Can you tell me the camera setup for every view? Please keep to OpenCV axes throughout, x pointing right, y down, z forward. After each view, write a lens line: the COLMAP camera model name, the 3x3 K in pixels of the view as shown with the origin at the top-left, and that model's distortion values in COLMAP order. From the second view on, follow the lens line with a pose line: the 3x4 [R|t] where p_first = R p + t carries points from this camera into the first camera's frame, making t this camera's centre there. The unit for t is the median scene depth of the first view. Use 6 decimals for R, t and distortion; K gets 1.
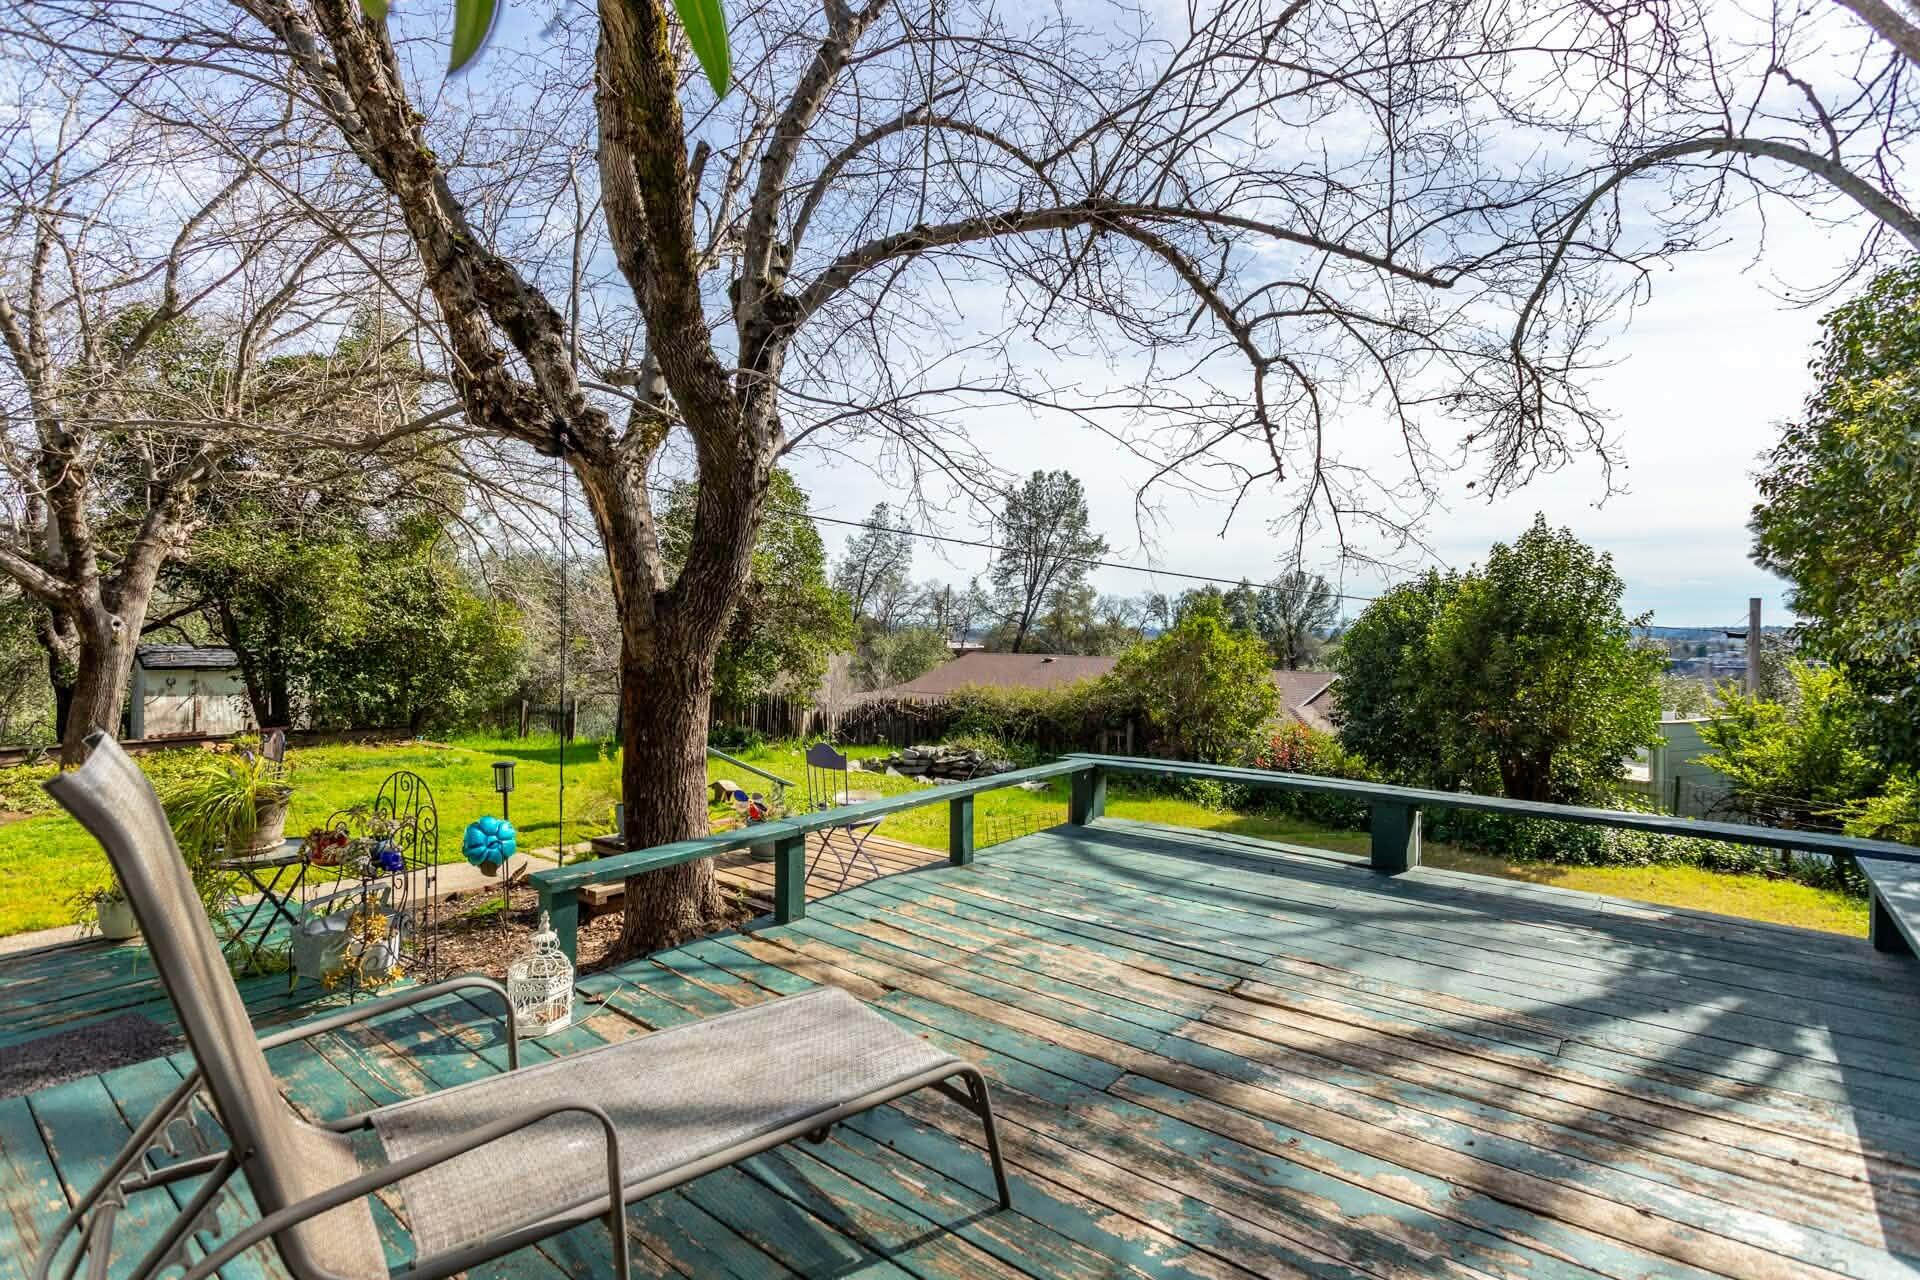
lens RADIAL K [[910.6, 0, 964.3], [0, 910.6, 634.1], [0, 0, 1]] dist [0.003439, 0.003137]
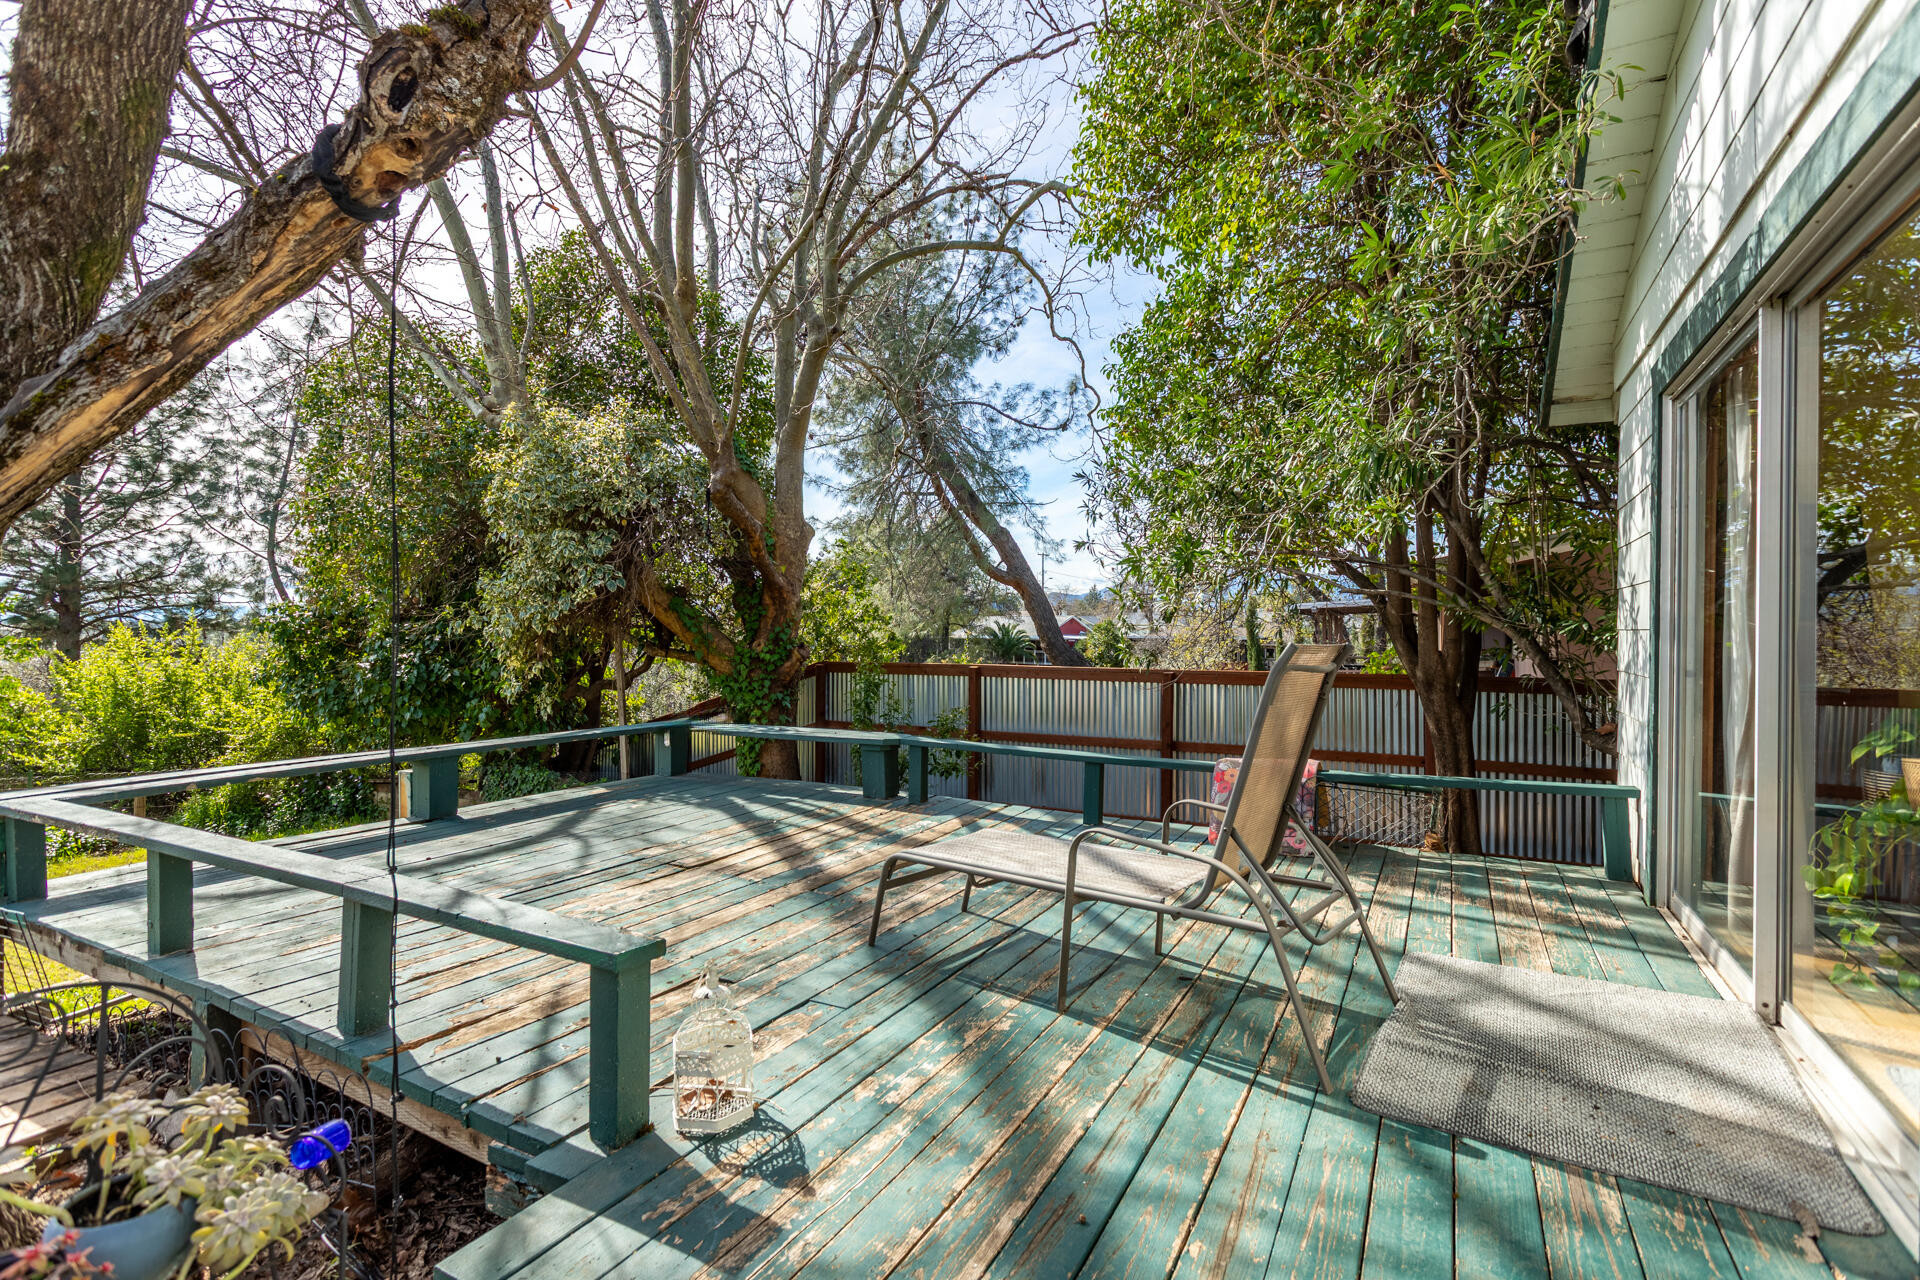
lens RADIAL K [[910.6, 0, 953.7], [0, 910.6, 639.4], [0, 0, 1]] dist [0.003439, 0.003137]
pose [[-0.185507, -0.012216, 0.982567, -1.144357], [0.001501, 0.999918, 0.012715, 0.037554], [-0.982642, 0.003834, -0.185473, 0.891409]]
